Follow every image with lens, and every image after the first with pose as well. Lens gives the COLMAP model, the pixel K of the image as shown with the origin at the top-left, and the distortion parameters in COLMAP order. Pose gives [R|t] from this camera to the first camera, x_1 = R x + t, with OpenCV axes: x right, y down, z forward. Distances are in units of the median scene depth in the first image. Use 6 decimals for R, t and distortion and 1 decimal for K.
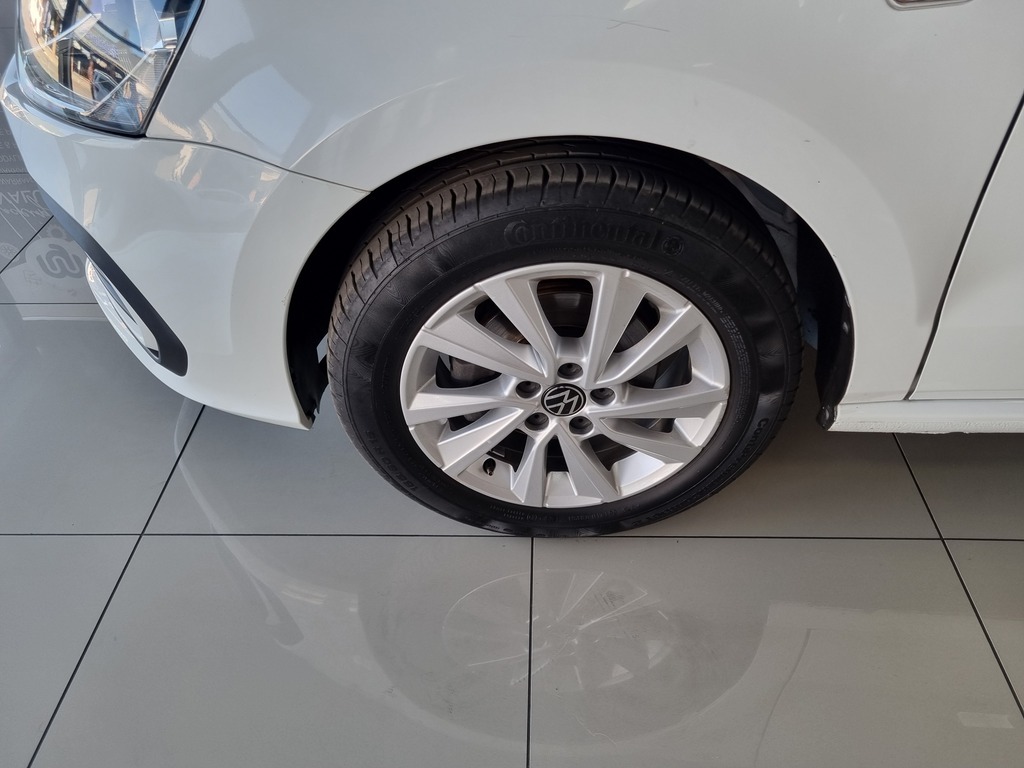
lens RADIAL K [[773.4, 0, 515.8], [0, 773.4, 377.5], [0, 0, 1]] dist [0.041729, -0.019176]
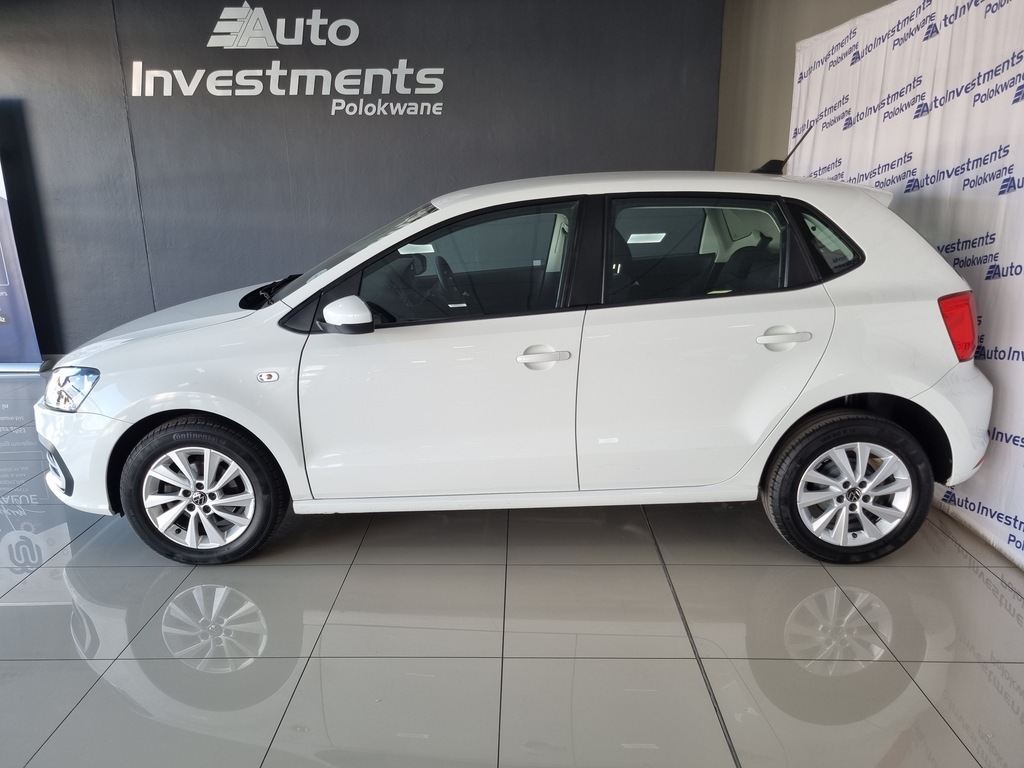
lens RADIAL K [[773.4, 0, 513.2], [0, 773.4, 373.2], [0, 0, 1]] dist [0.041729, -0.019176]
pose [[0.999670, 0.019309, 0.016935, 1.174716], [-0.010034, 0.900592, -0.434549, 0.861019], [-0.023642, 0.434235, 0.900489, -1.870392]]
